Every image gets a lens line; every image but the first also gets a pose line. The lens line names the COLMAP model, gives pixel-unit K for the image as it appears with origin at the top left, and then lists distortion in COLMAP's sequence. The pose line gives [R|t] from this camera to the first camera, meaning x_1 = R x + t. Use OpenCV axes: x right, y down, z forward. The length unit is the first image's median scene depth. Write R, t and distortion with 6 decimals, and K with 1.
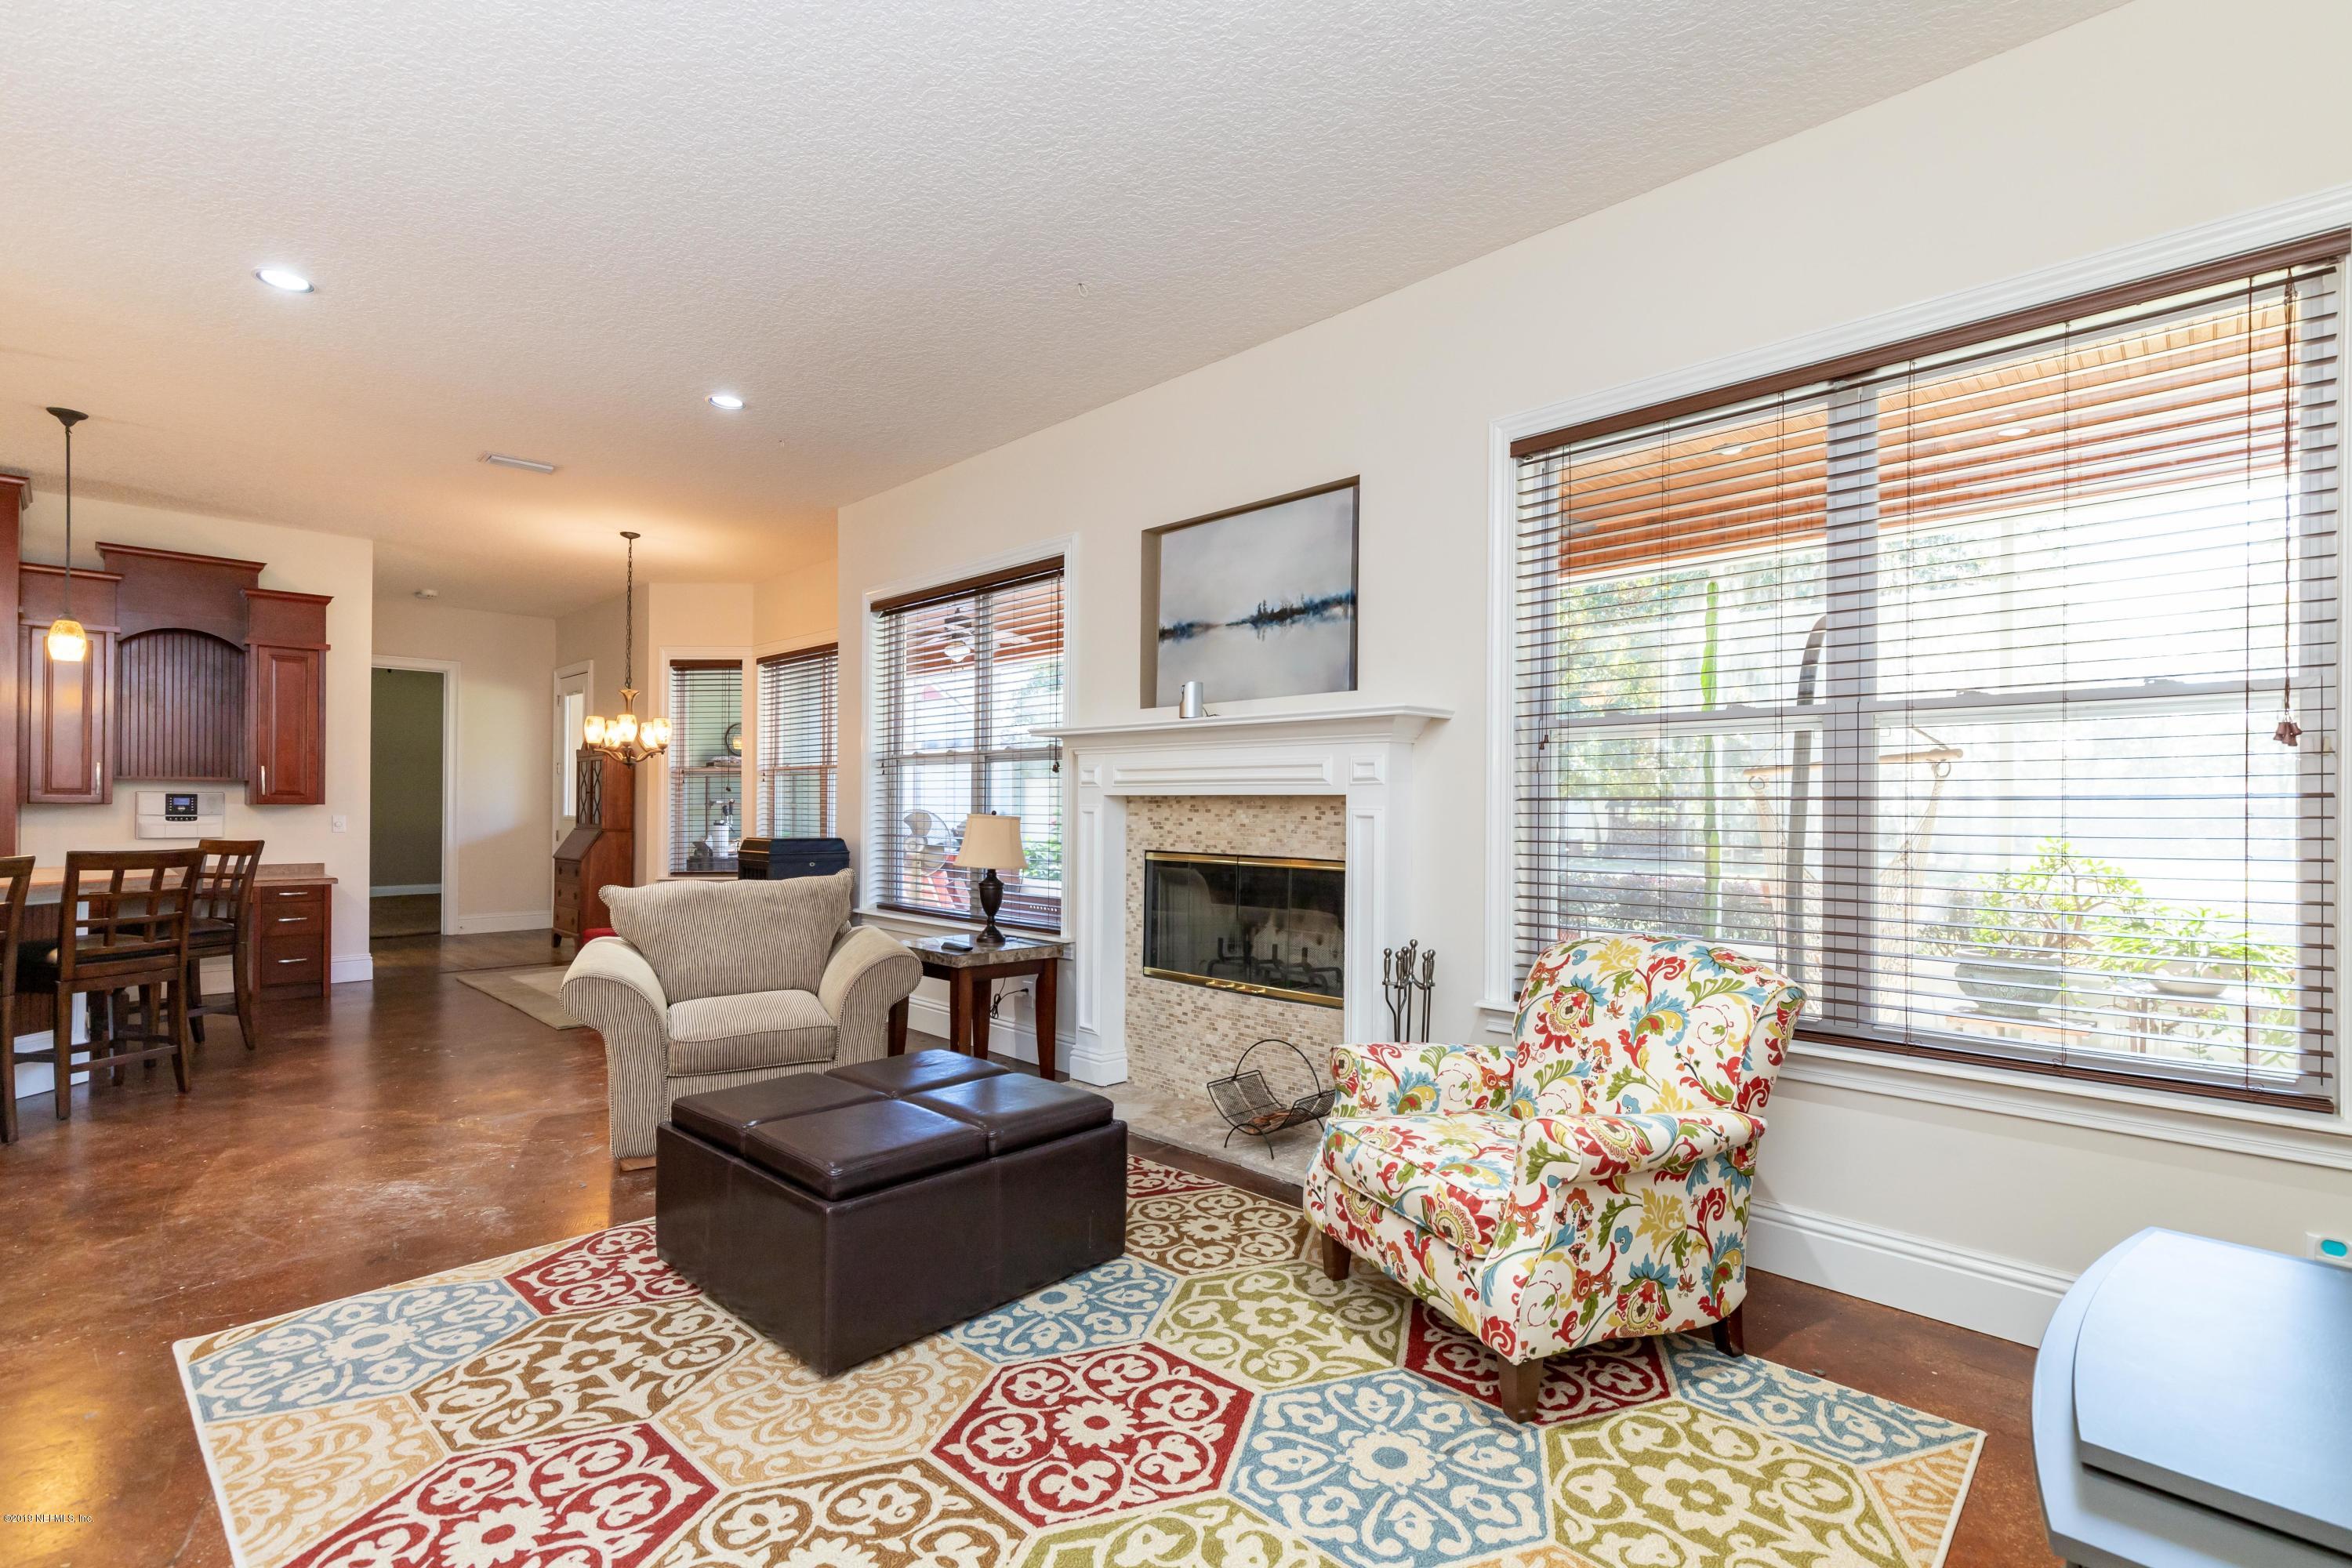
lens RADIAL K [[1067.8, 0, 1174.3], [0, 1067.8, 798.4], [0, 0, 1]] dist [0.008461, -0.000906]
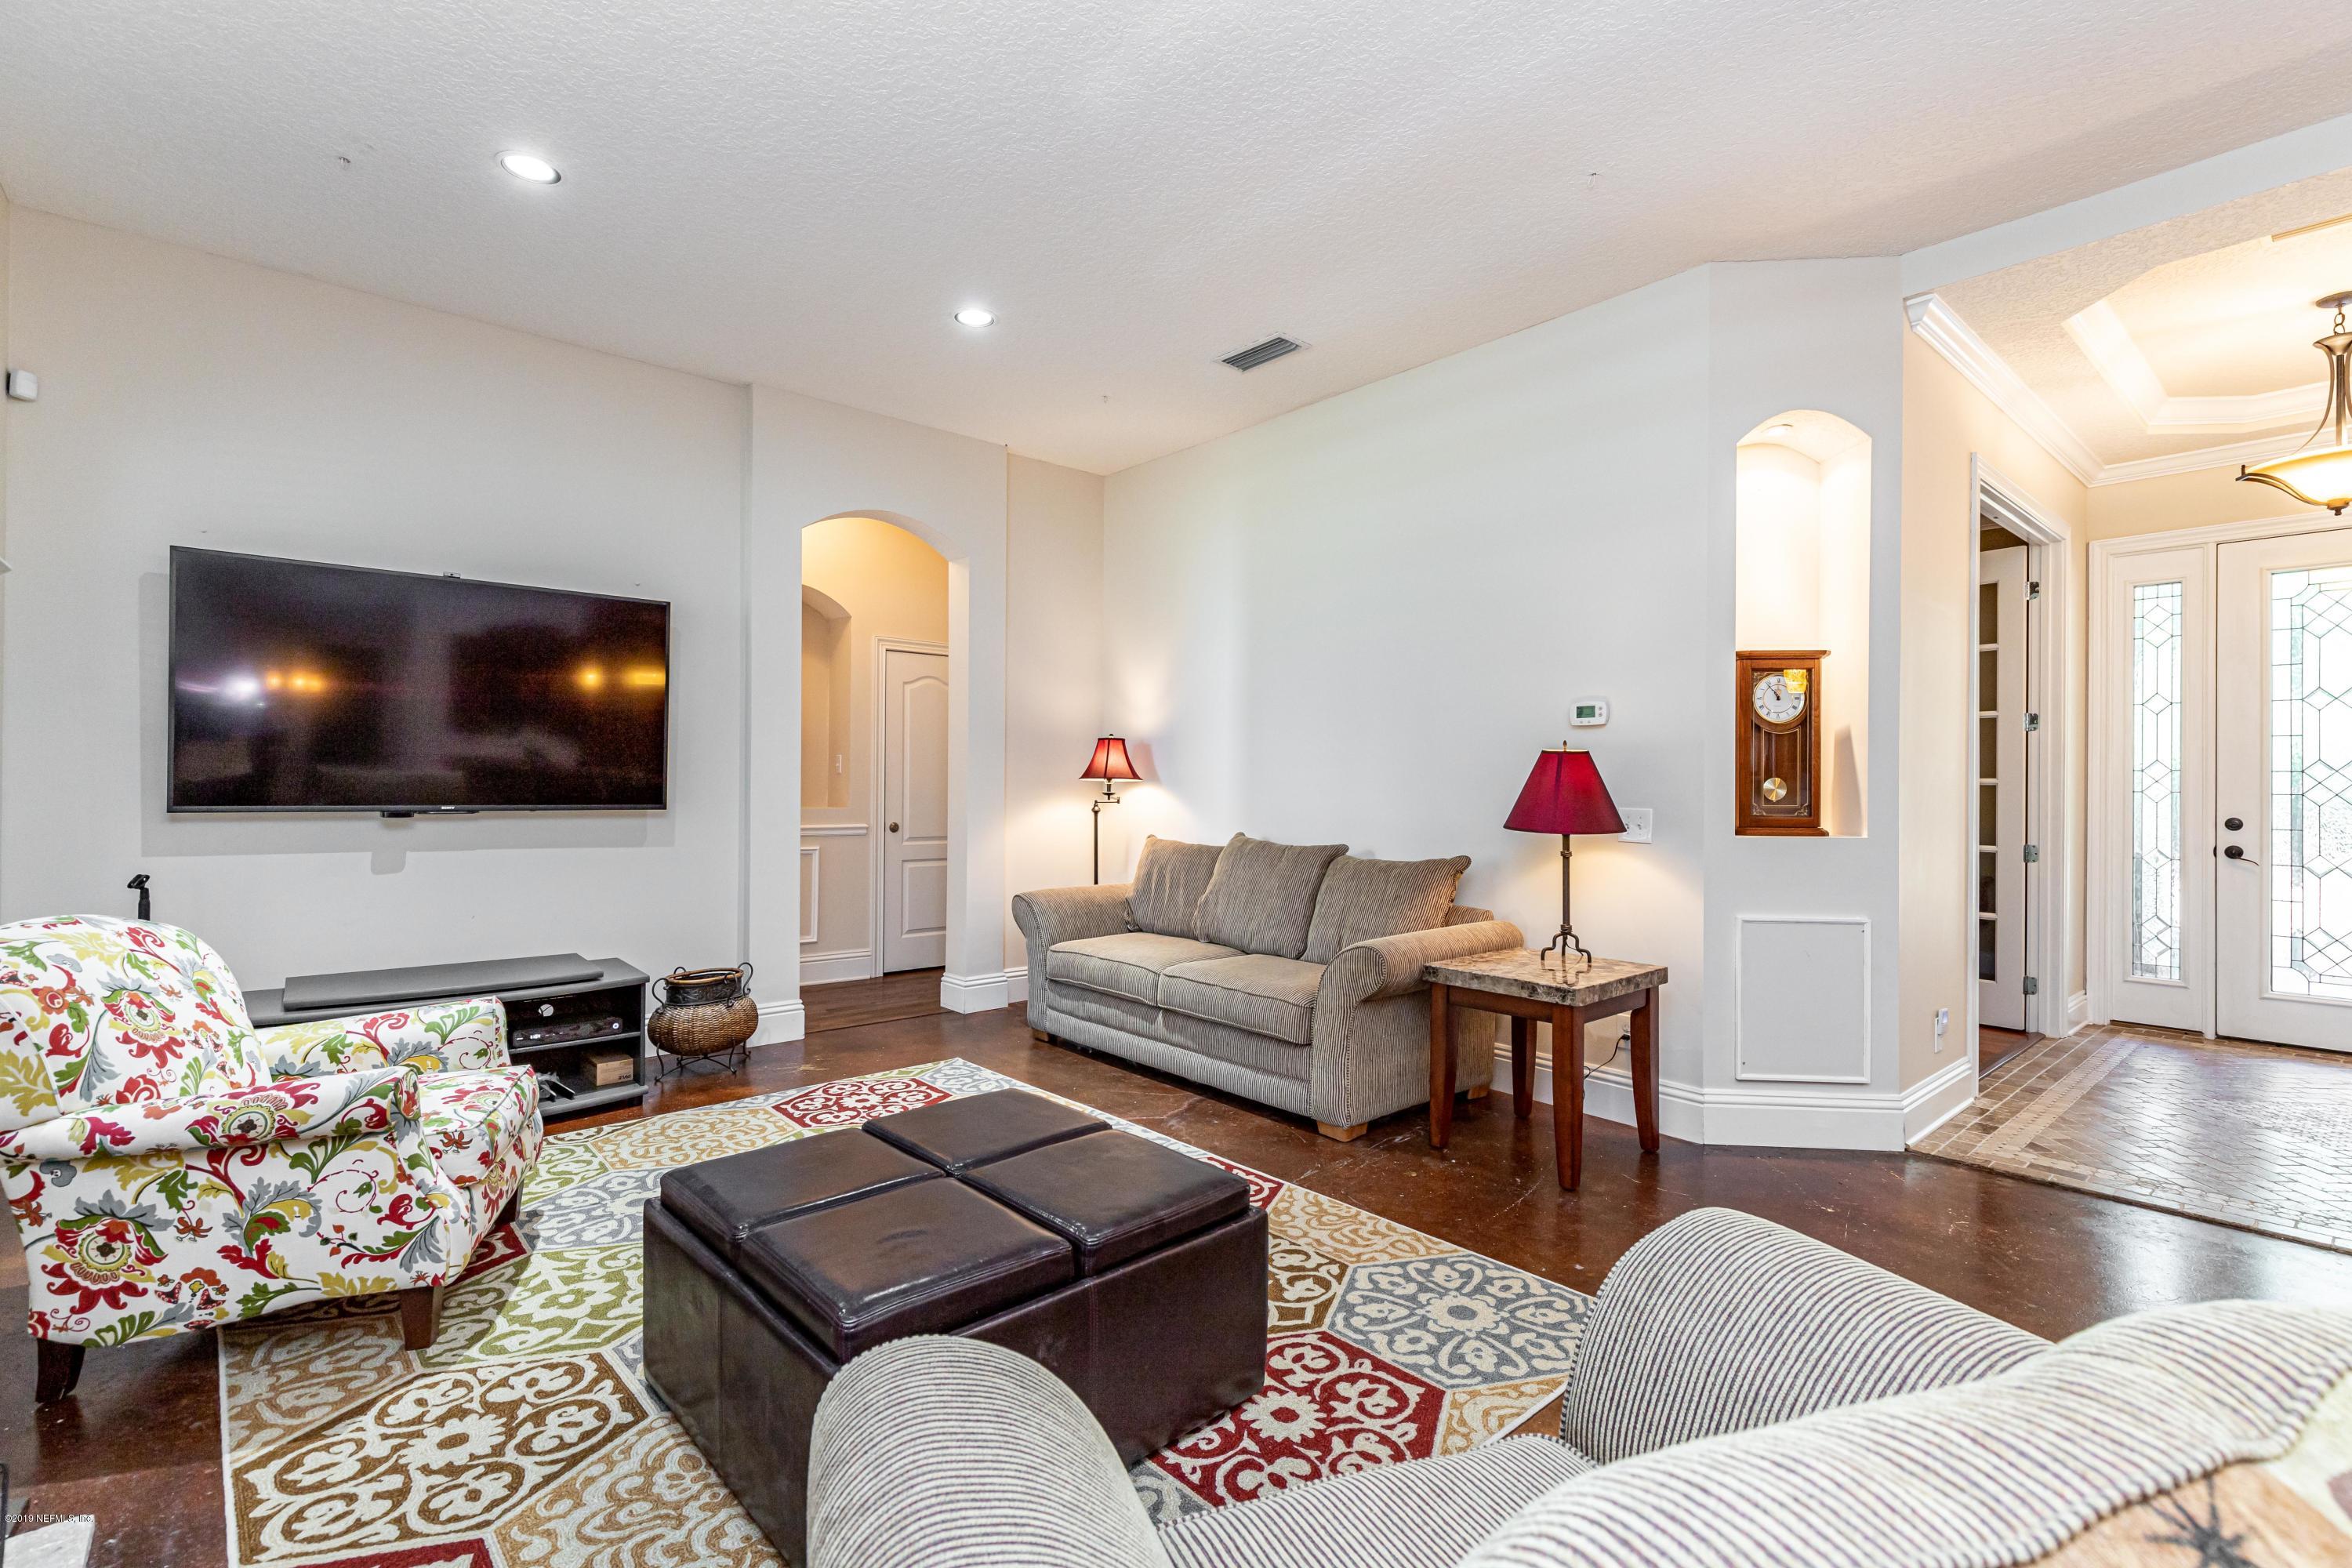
lens RADIAL K [[1067.8, 0, 1196.7], [0, 1067.8, 779.2], [0, 0, 1]] dist [0.008461, -0.000906]
pose [[-0.998031, -0.017403, 0.060260, -0.501891], [-0.018060, 0.999783, -0.010370, 0.012638], [-0.060066, -0.011438, -0.998129, 1.859156]]
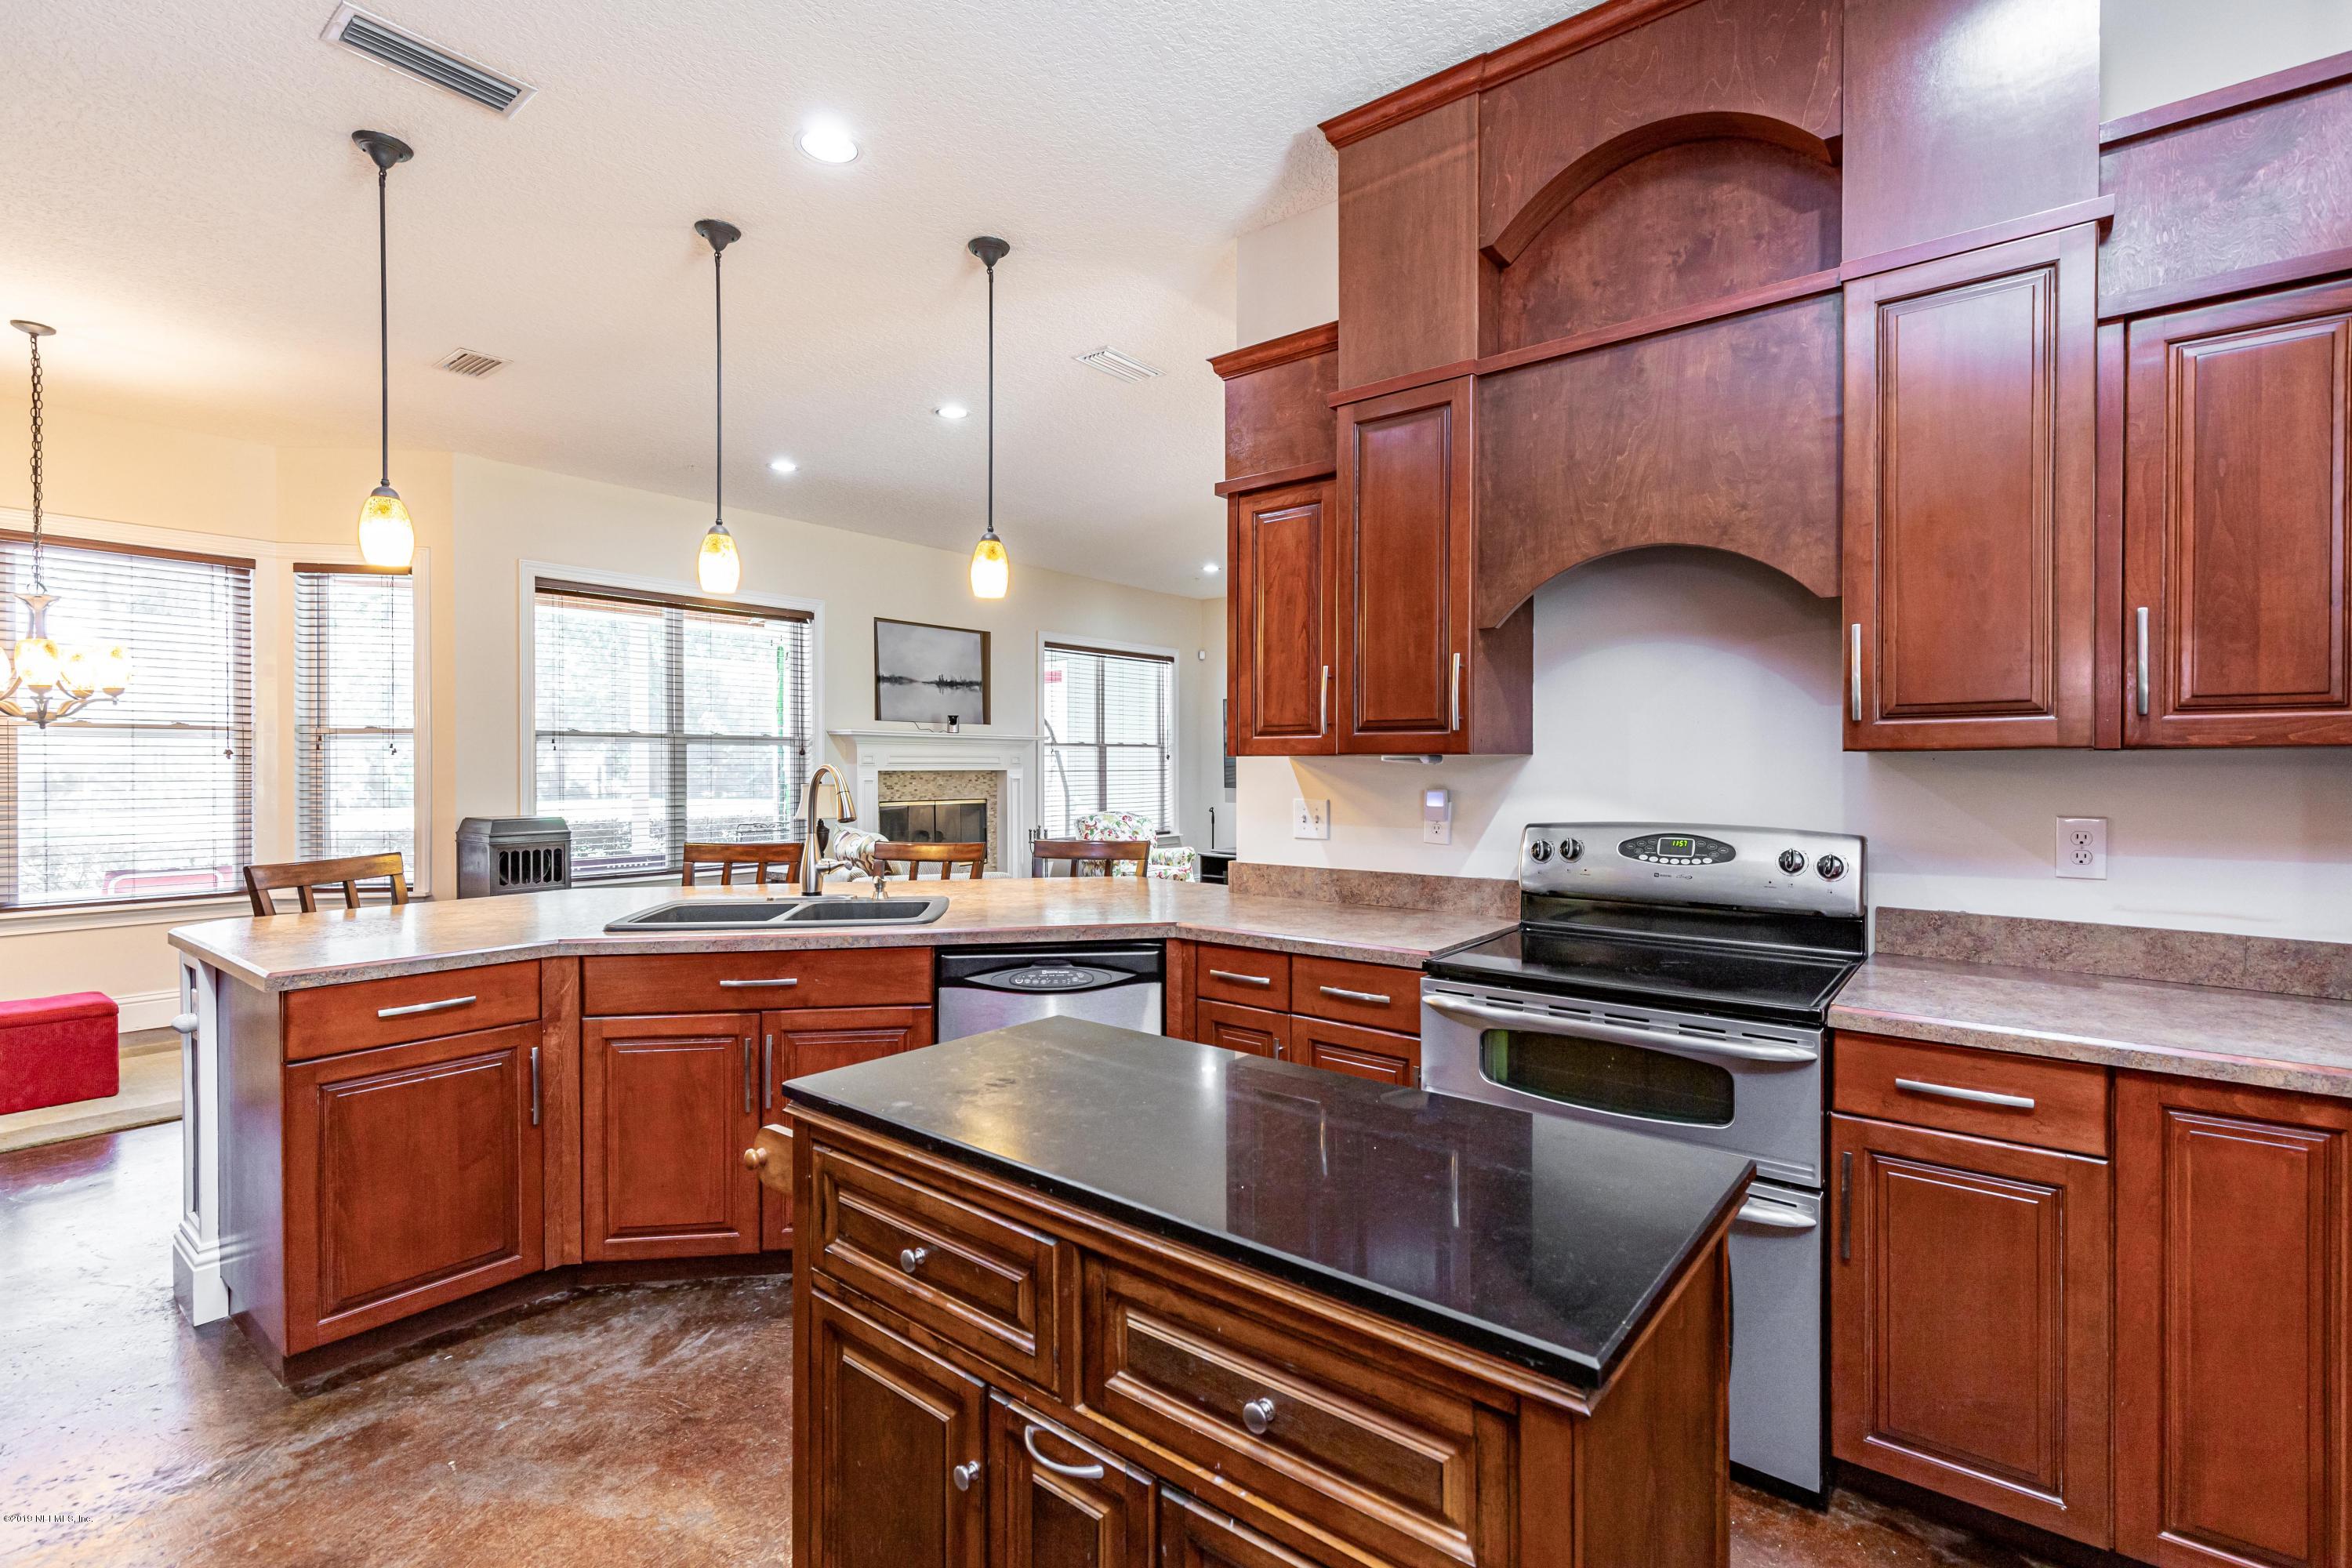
lens RADIAL K [[1067.8, 0, 1162.6], [0, 1067.8, 780.1], [0, 0, 1]] dist [0.008461, -0.000906]
pose [[-0.088461, -0.023676, 0.995798, -3.114253], [-0.008072, 0.999702, 0.023051, -0.054055], [-0.996047, -0.005999, -0.088626, 1.187741]]
